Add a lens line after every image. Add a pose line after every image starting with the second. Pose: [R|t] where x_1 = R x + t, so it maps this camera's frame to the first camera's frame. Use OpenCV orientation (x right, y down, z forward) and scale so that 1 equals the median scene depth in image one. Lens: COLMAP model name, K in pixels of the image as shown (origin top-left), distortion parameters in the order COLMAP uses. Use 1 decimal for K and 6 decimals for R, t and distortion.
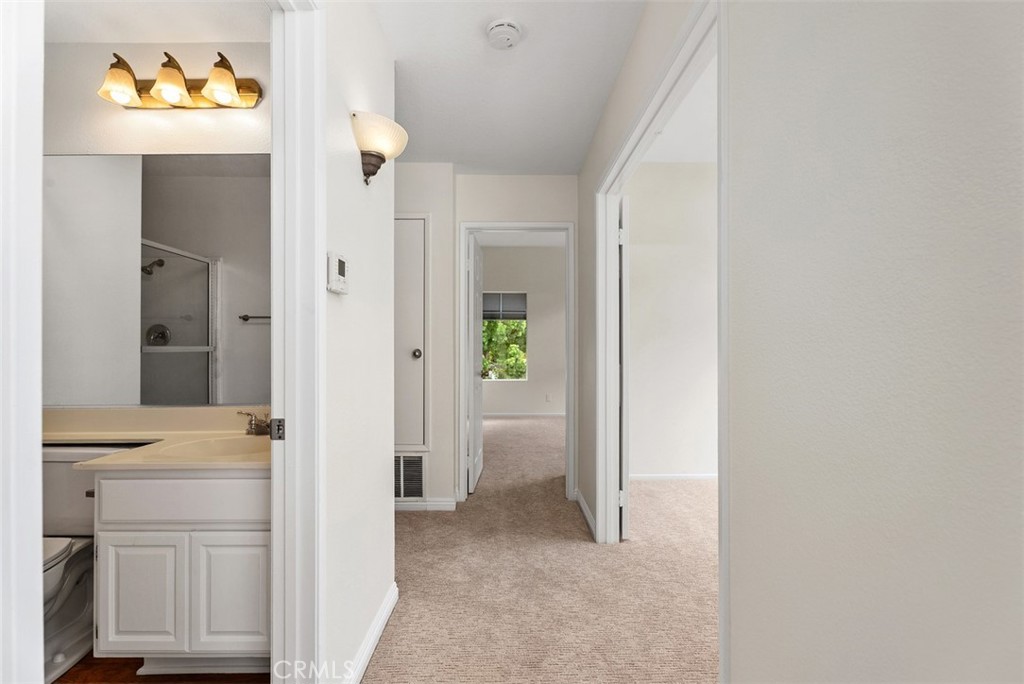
lens RADIAL K [[460.4, 0, 520.9], [0, 460.4, 338.7], [0, 0, 1]] dist [-0.012011, 0.002855]
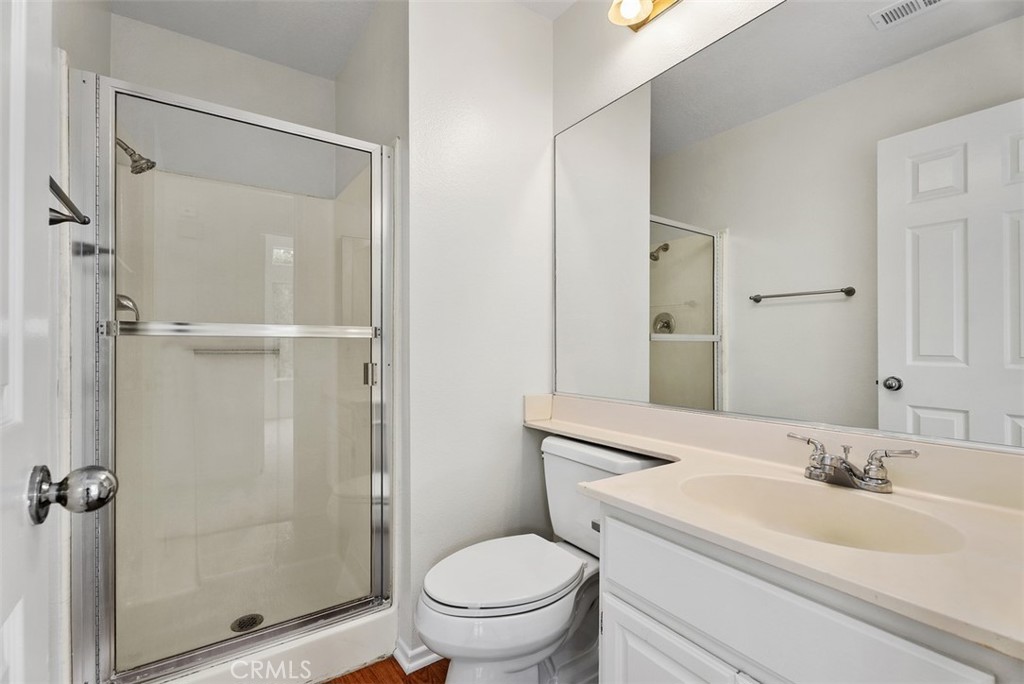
lens RADIAL K [[460.4, 0, 515.0], [0, 460.4, 340.2], [0, 0, 1]] dist [-0.012011, 0.002855]
pose [[0.563119, 0.000523, -0.826376, -0.185700], [0.003334, 0.999990, 0.002905, 0.021923], [0.826369, -0.004391, 0.563112, 0.216031]]
